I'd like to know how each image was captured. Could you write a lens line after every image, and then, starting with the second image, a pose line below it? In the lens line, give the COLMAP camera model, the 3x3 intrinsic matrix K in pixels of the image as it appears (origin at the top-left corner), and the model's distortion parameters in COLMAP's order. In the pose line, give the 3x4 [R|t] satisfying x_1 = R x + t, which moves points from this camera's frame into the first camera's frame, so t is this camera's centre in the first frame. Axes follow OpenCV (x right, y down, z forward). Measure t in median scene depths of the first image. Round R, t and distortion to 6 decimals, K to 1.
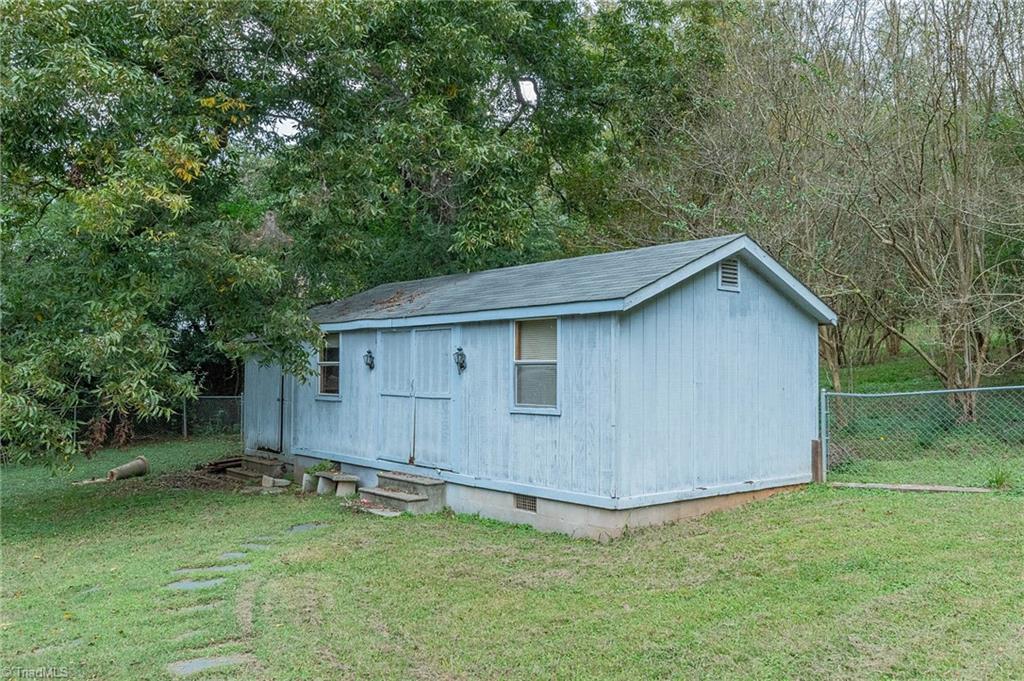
lens RADIAL K [[862.1, 0, 511.5], [0, 862.1, 336.1], [0, 0, 1]] dist [-0.014966, 0.008476]
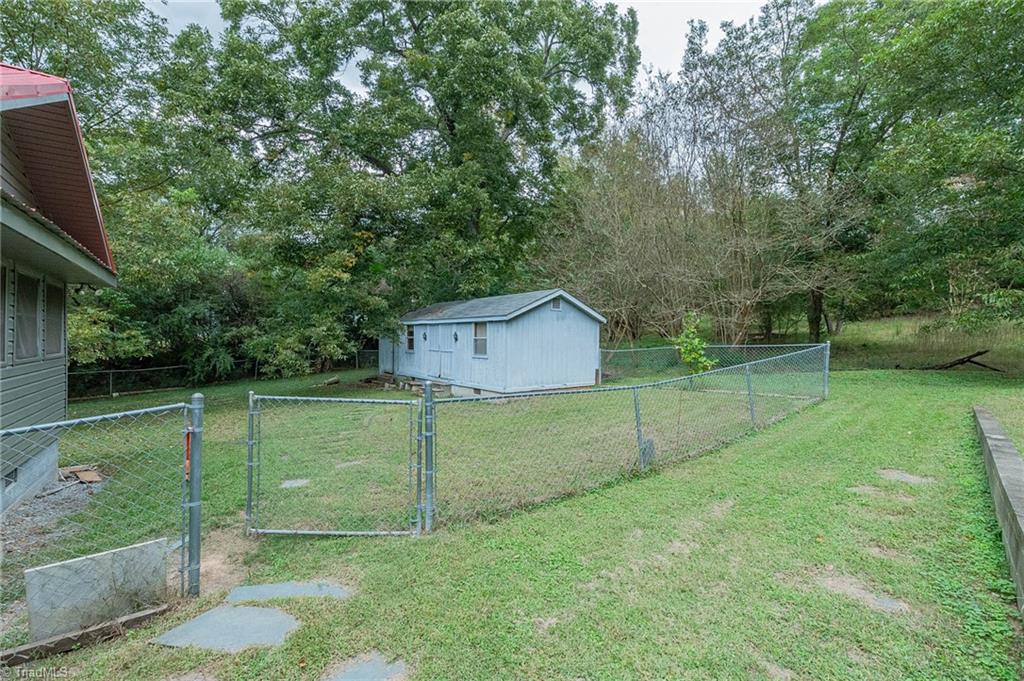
lens RADIAL K [[450.7, 0, 514.3], [0, 450.7, 344.2], [0, 0, 1]] dist [-0.001747, -0.000099]
pose [[0.998882, 0.000846, -0.047264, 0.174466], [0.001714, 0.998535, 0.054083, -0.022852], [0.047240, -0.054104, 0.997417, -0.325729]]
